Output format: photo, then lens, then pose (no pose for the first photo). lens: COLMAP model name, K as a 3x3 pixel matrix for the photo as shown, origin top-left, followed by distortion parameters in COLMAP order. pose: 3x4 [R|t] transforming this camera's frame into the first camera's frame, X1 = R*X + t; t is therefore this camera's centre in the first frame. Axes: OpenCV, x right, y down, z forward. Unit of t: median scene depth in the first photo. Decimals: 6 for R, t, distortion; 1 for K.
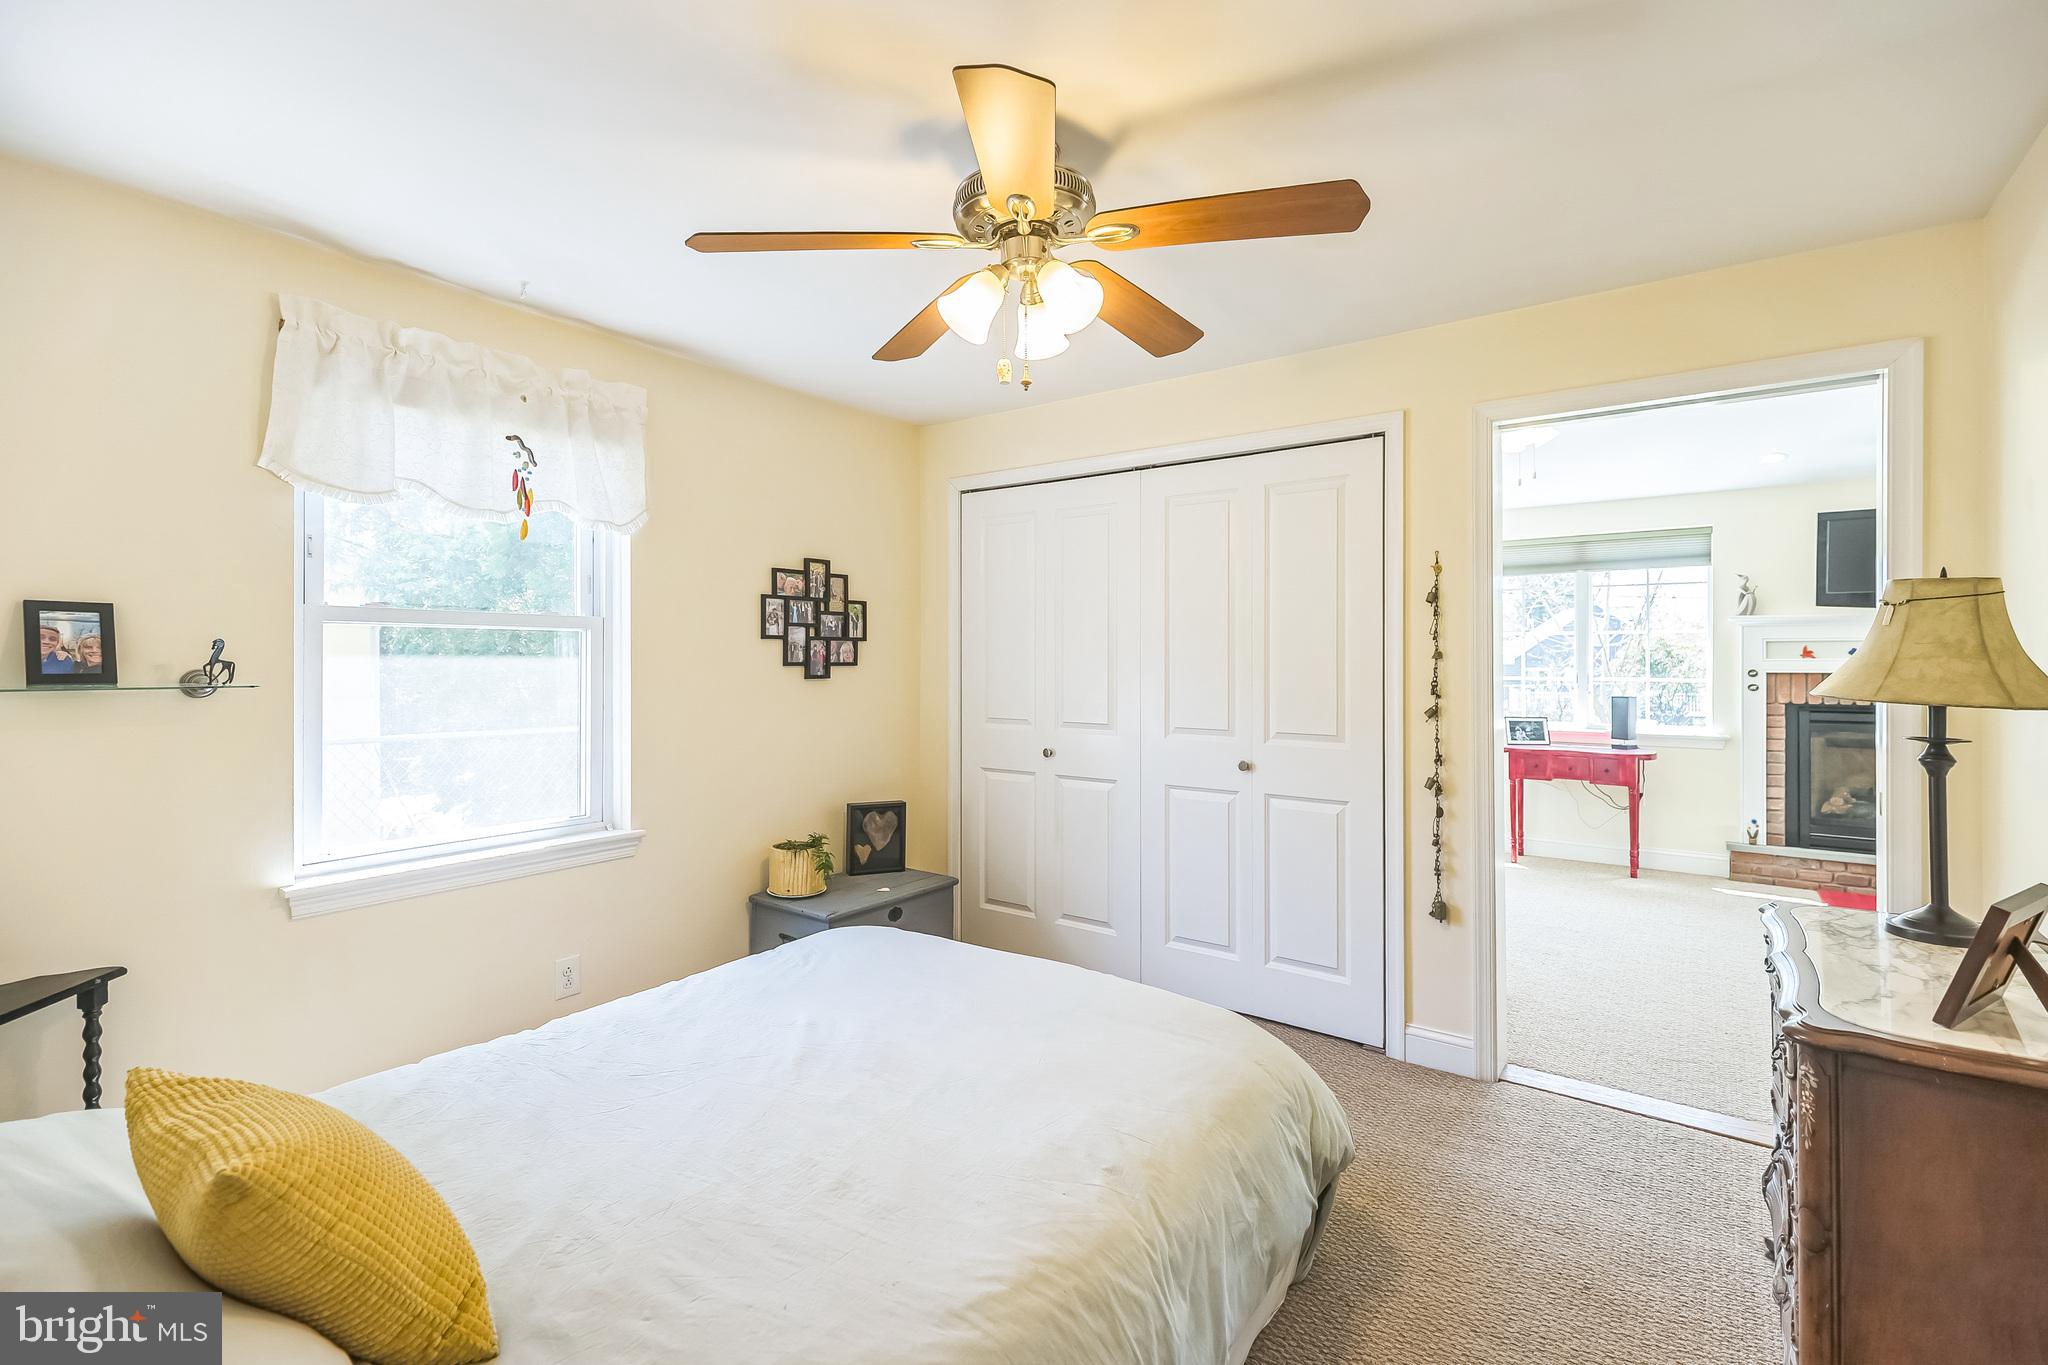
lens RADIAL K [[926.2, 0, 1022.6], [0, 926.2, 659.0], [0, 0, 1]] dist [0.022011, -0.008027]
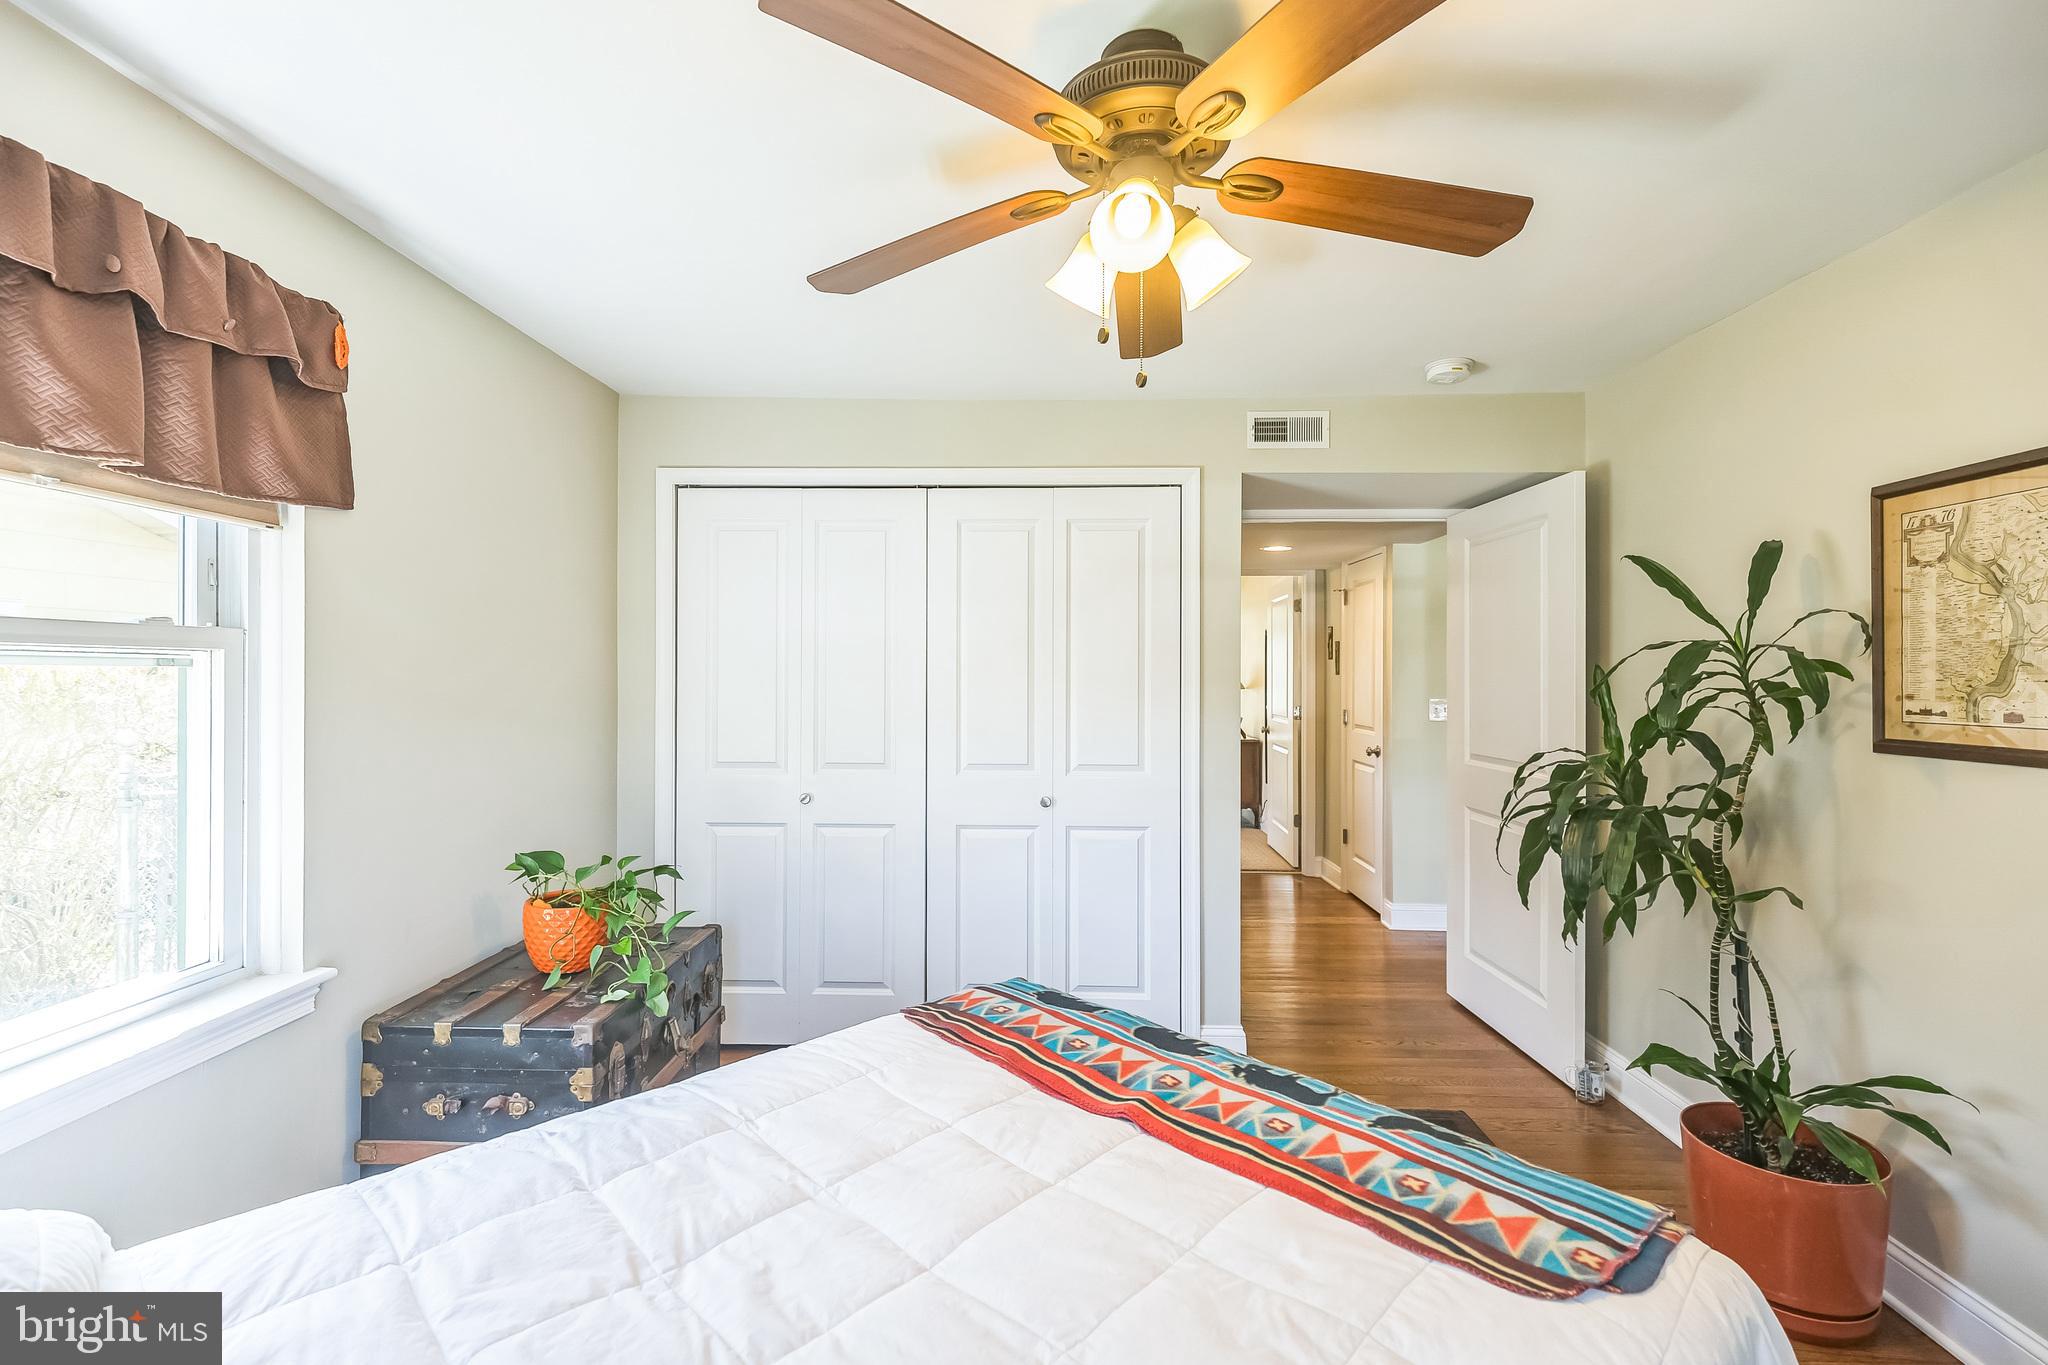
lens RADIAL K [[926.2, 0, 1022.6], [0, 926.2, 659.0], [0, 0, 1]] dist [0.022011, -0.008027]
pose [[0.823440, 0.017757, 0.567126, -0.366279], [-0.003974, 0.999666, -0.025529, -0.010348], [-0.567390, 0.018768, 0.823235, 0.204382]]
